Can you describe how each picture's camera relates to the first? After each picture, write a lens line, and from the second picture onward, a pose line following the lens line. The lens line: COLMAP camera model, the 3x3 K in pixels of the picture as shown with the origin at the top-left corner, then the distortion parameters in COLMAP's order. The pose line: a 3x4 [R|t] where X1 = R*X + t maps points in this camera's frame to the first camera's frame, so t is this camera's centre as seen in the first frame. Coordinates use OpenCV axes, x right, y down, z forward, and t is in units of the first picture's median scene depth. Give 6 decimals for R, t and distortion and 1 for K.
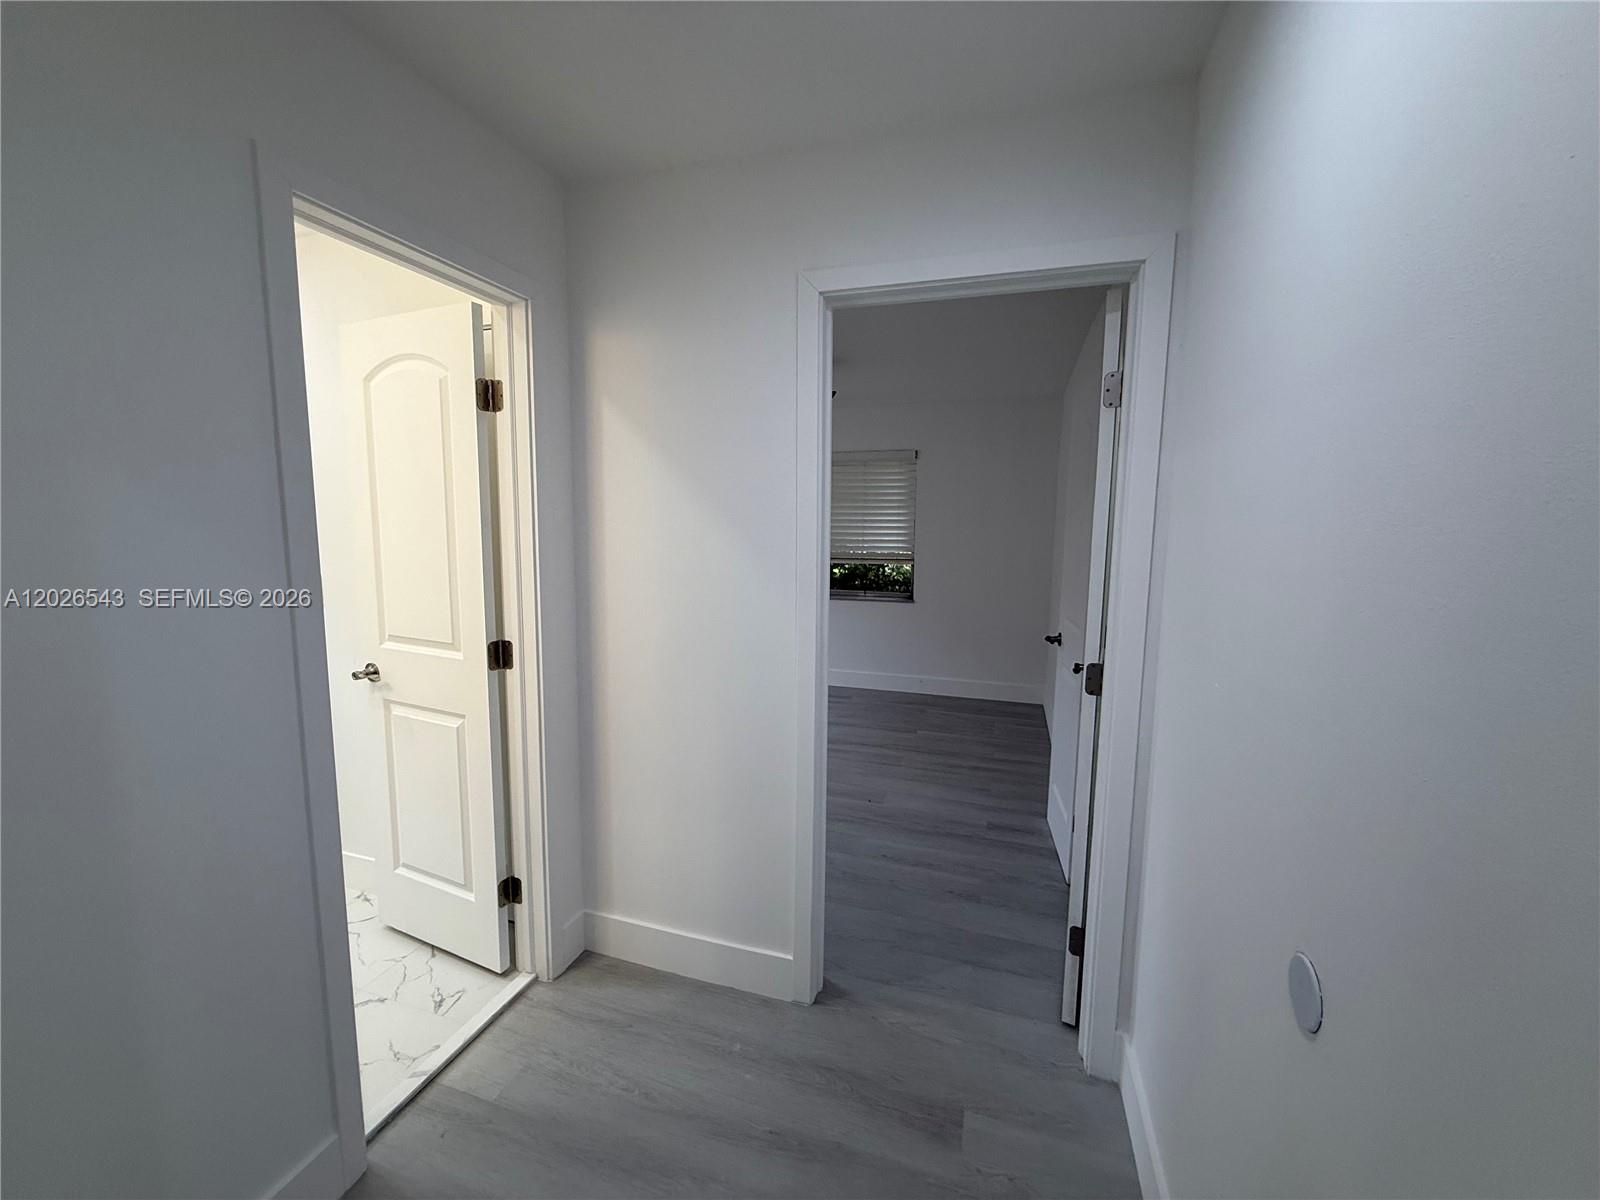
lens RADIAL K [[635.2, 0, 793.8], [0, 635.2, 600.3], [0, 0, 1]] dist [-0.000944, -0.000147]
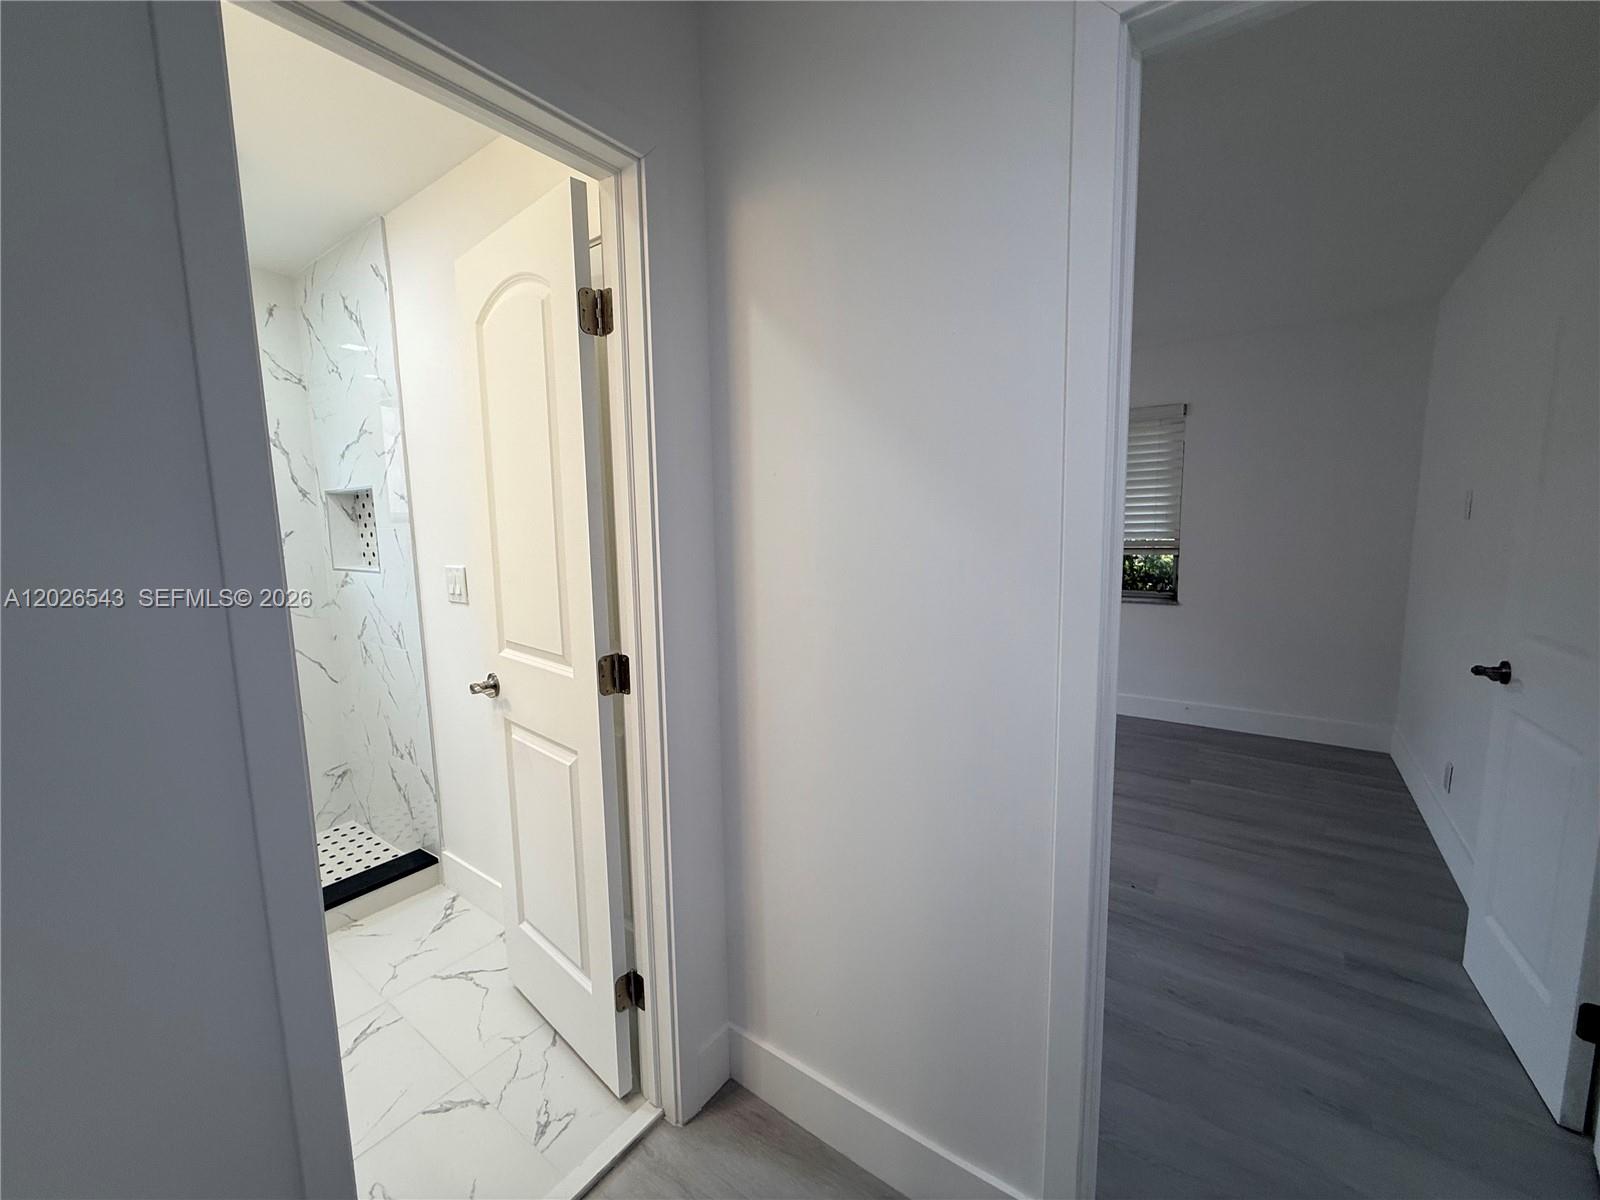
lens RADIAL K [[635.2, 0, 793.8], [0, 635.2, 600.3], [0, 0, 1]] dist [-0.000944, -0.000147]
pose [[0.951176, 0.009994, -0.308487, -0.040582], [-0.008802, 0.999947, 0.005256, -0.004075], [0.308523, -0.002284, 0.951214, 0.340899]]
